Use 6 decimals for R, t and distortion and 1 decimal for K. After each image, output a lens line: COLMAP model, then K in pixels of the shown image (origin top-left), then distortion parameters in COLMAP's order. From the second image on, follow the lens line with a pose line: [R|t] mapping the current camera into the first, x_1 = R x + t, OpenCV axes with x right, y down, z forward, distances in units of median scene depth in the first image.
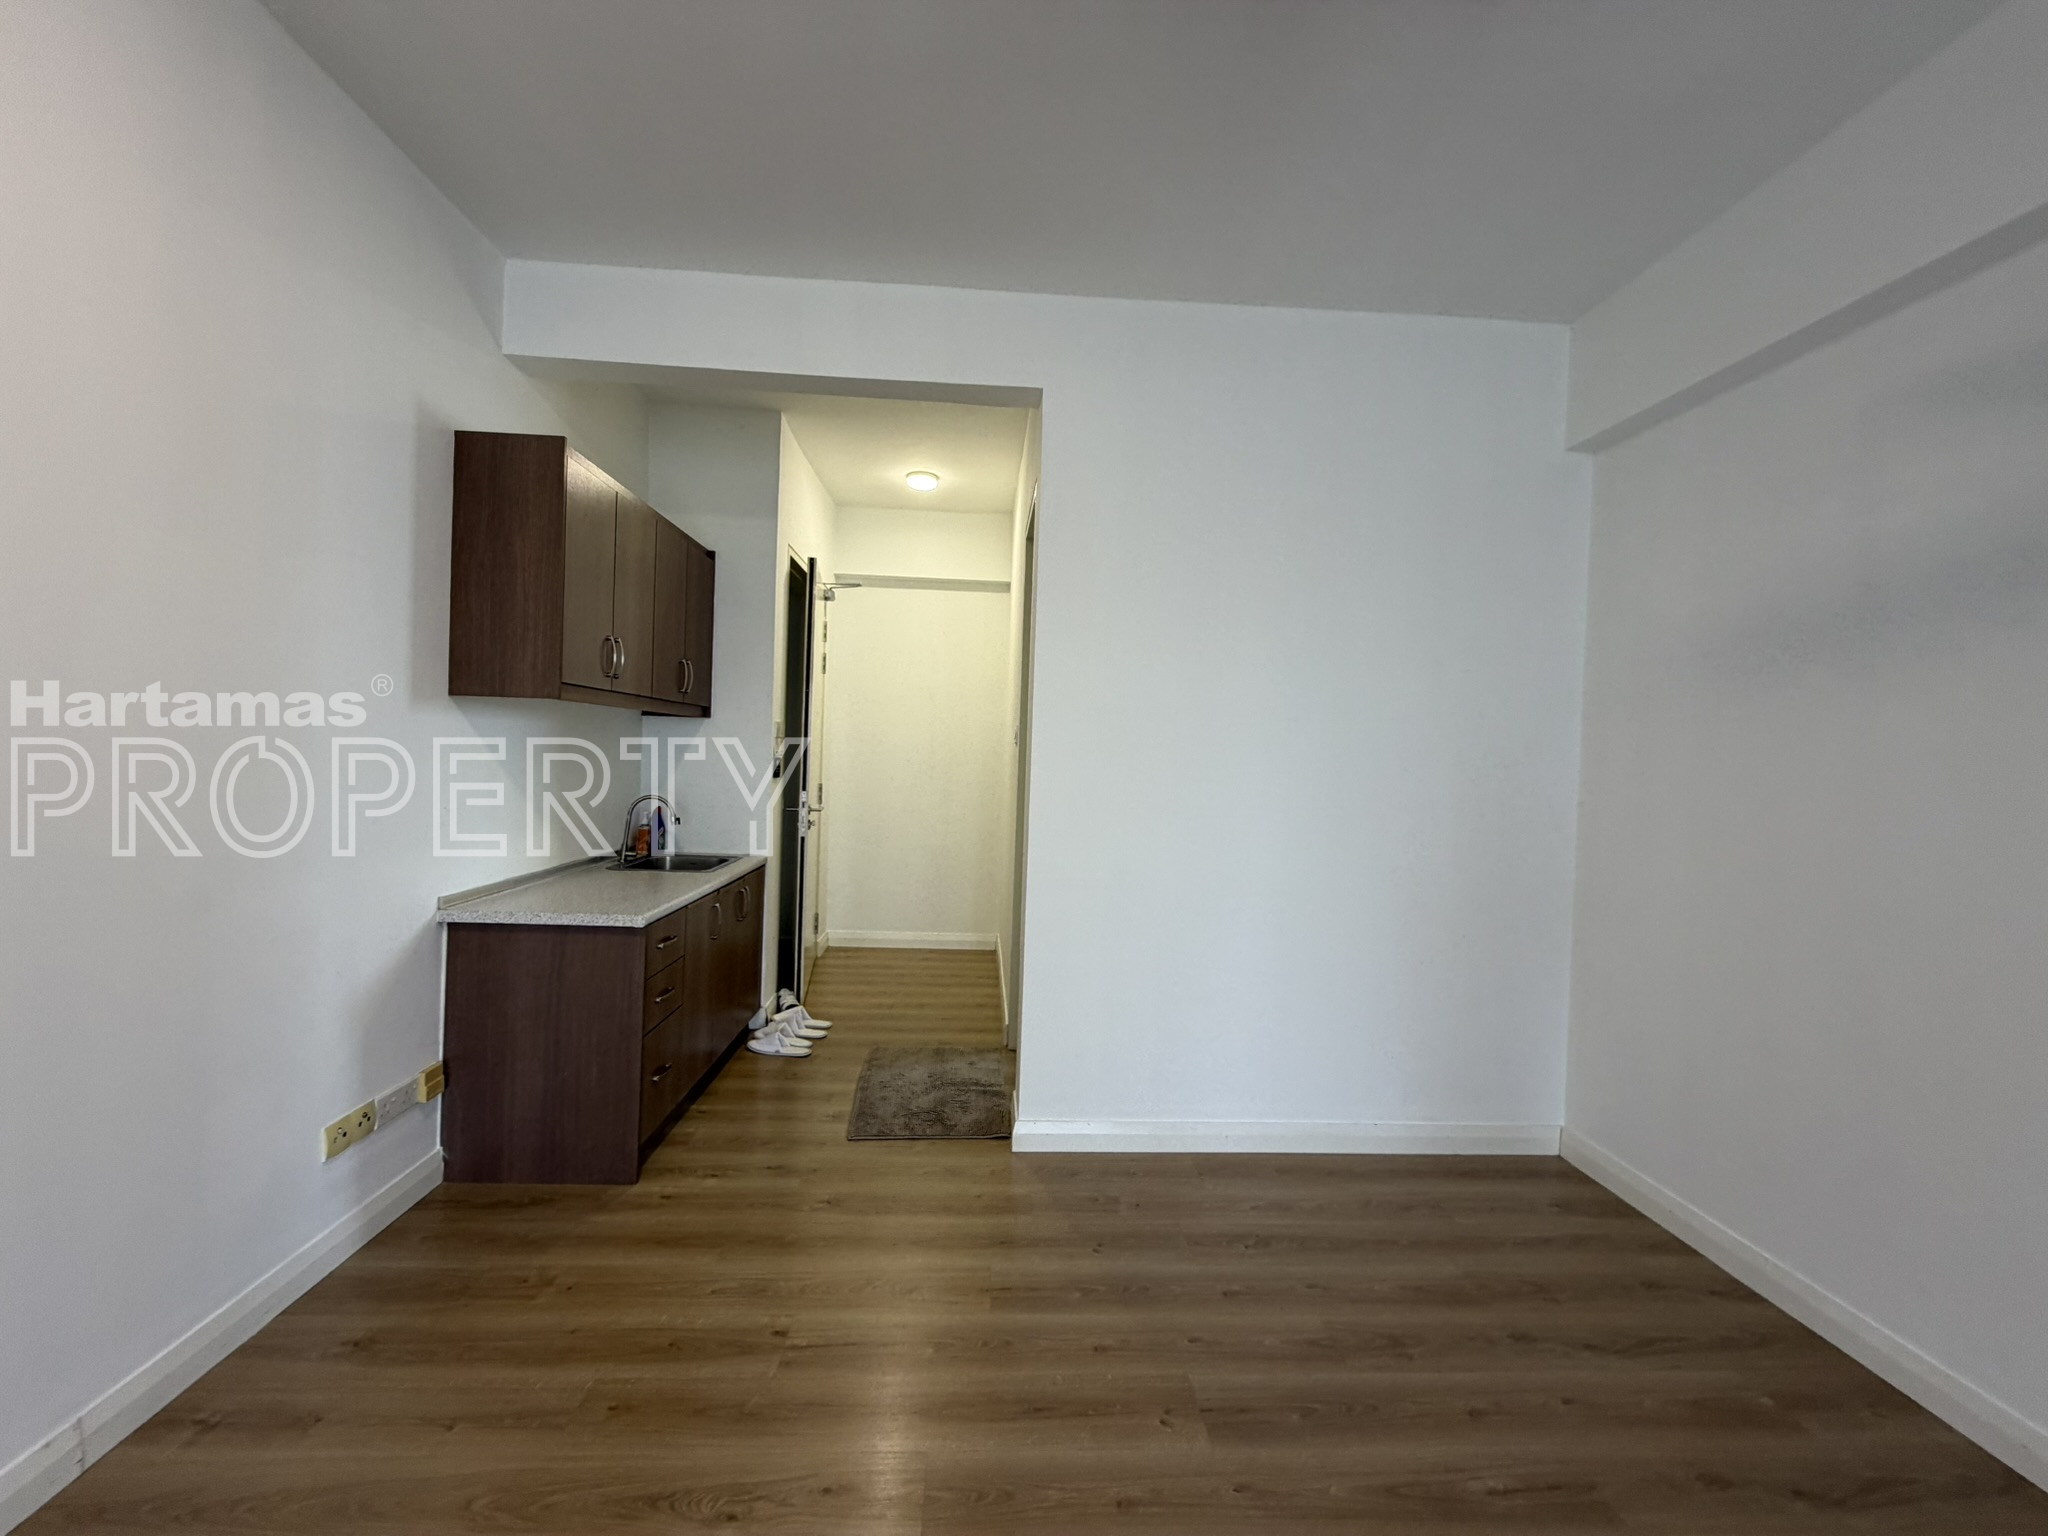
lens RADIAL K [[818.2, 0, 1026.4], [0, 818.2, 757.4], [0, 0, 1]] dist [0.007561, -0.000405]
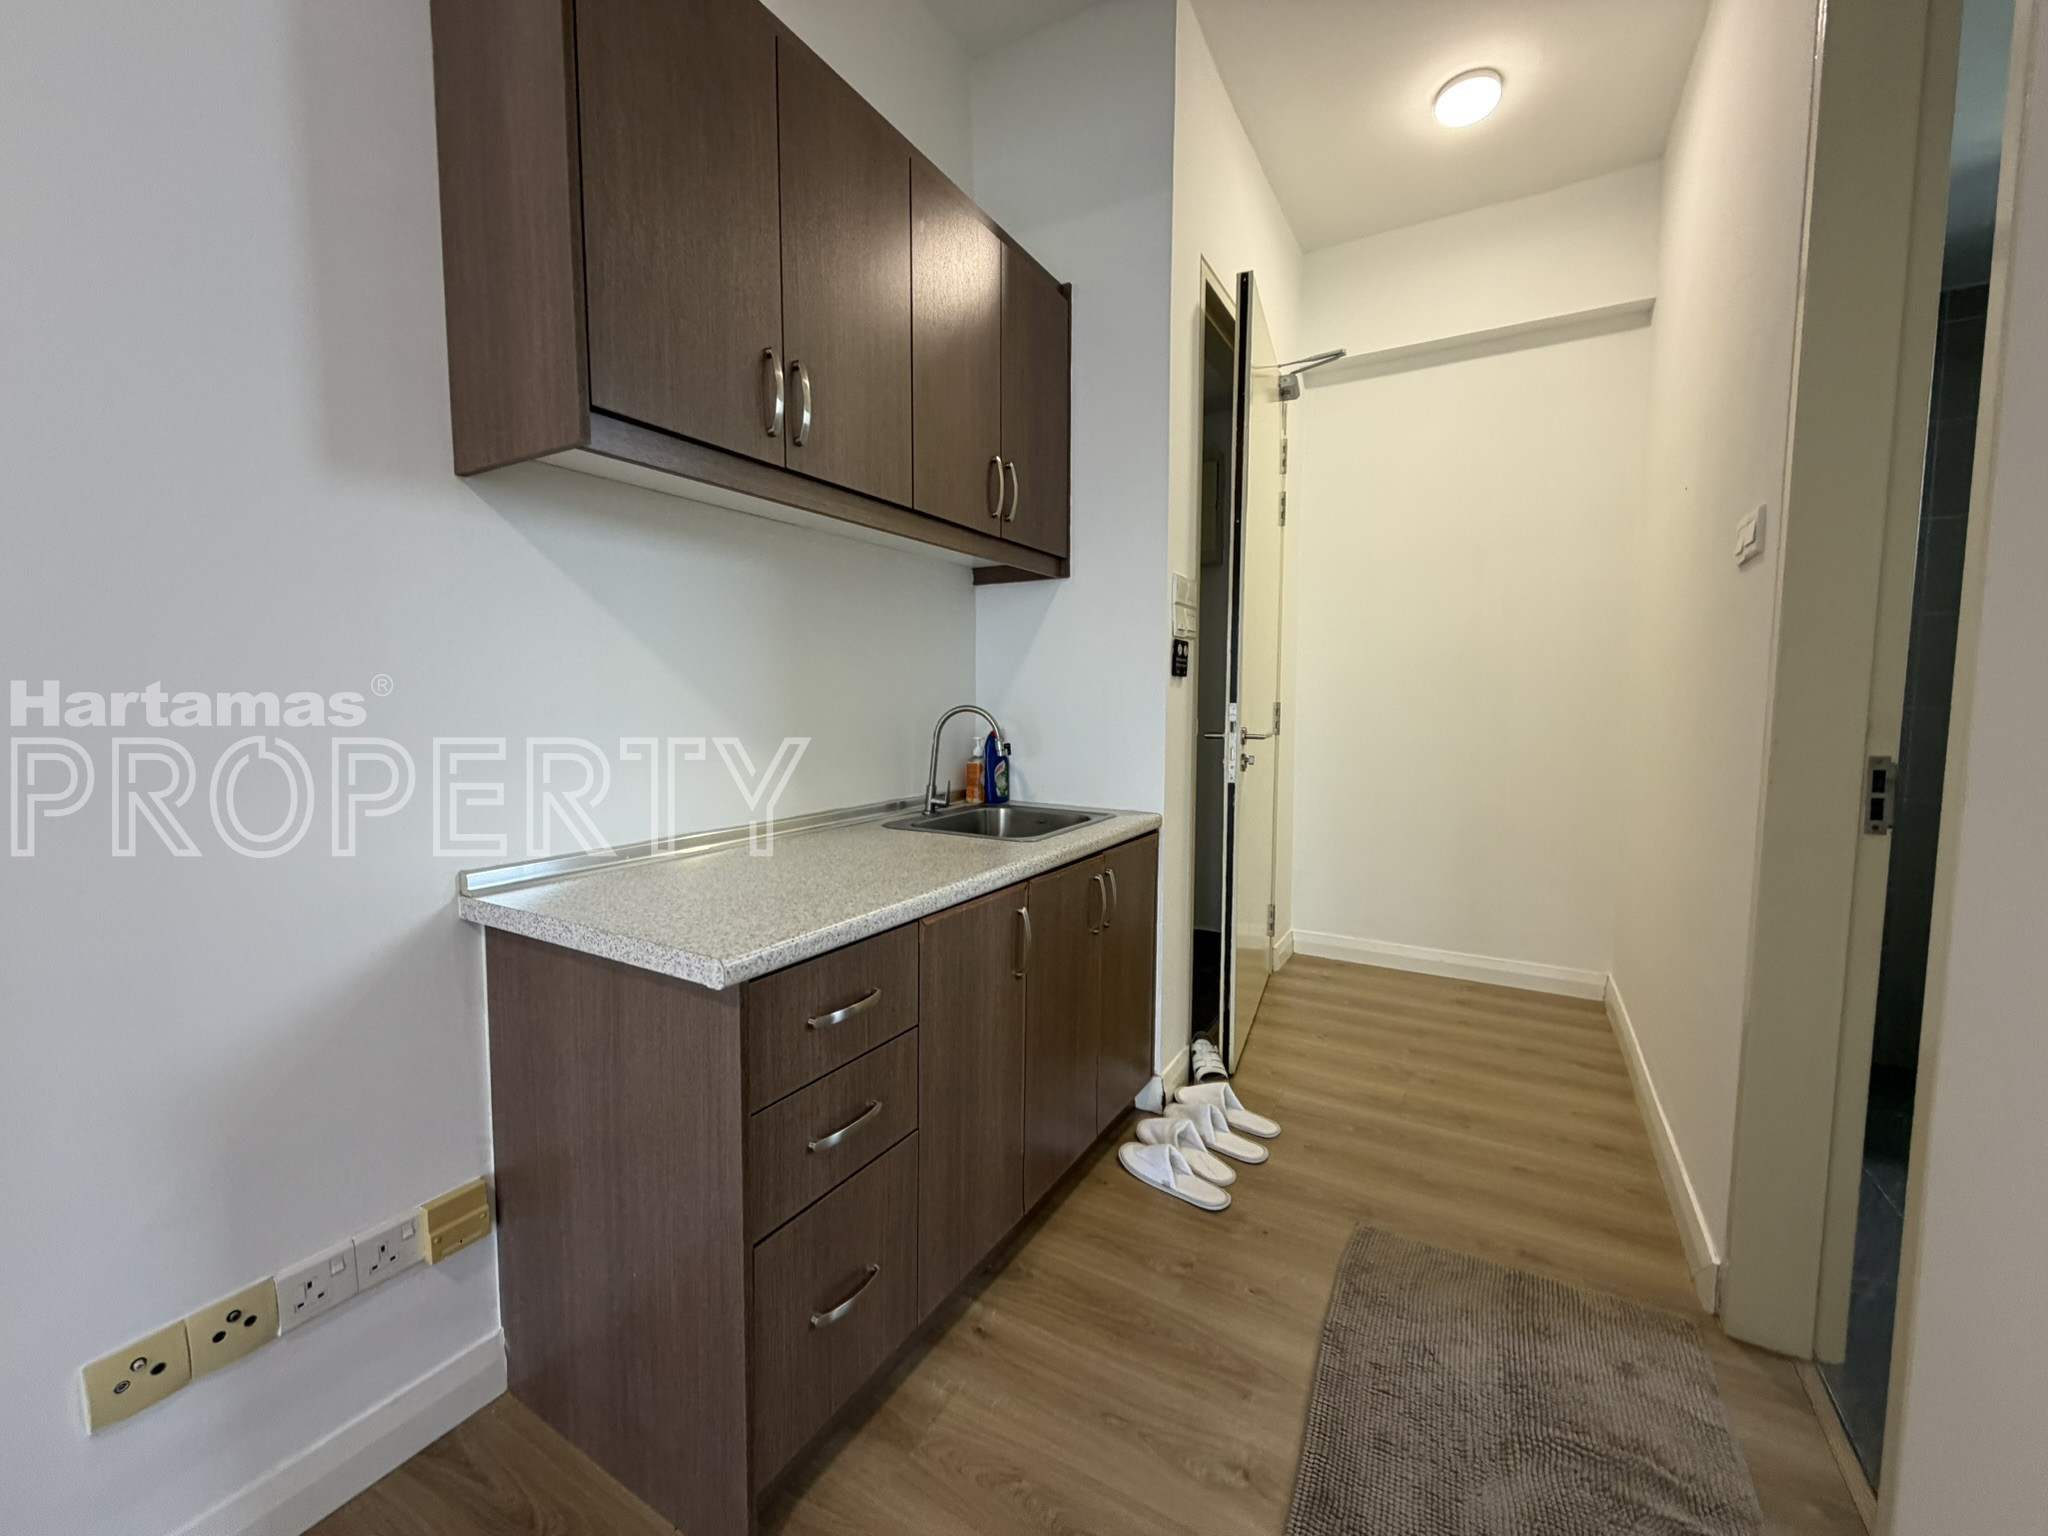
lens RADIAL K [[818.2, 0, 1026.4], [0, 818.2, 757.4], [0, 0, 1]] dist [0.007561, -0.000405]
pose [[0.831153, 0.010261, -0.555950, -0.083942], [0.022977, 0.998342, 0.052778, 0.051426], [0.555569, -0.056641, 0.829539, 0.502830]]
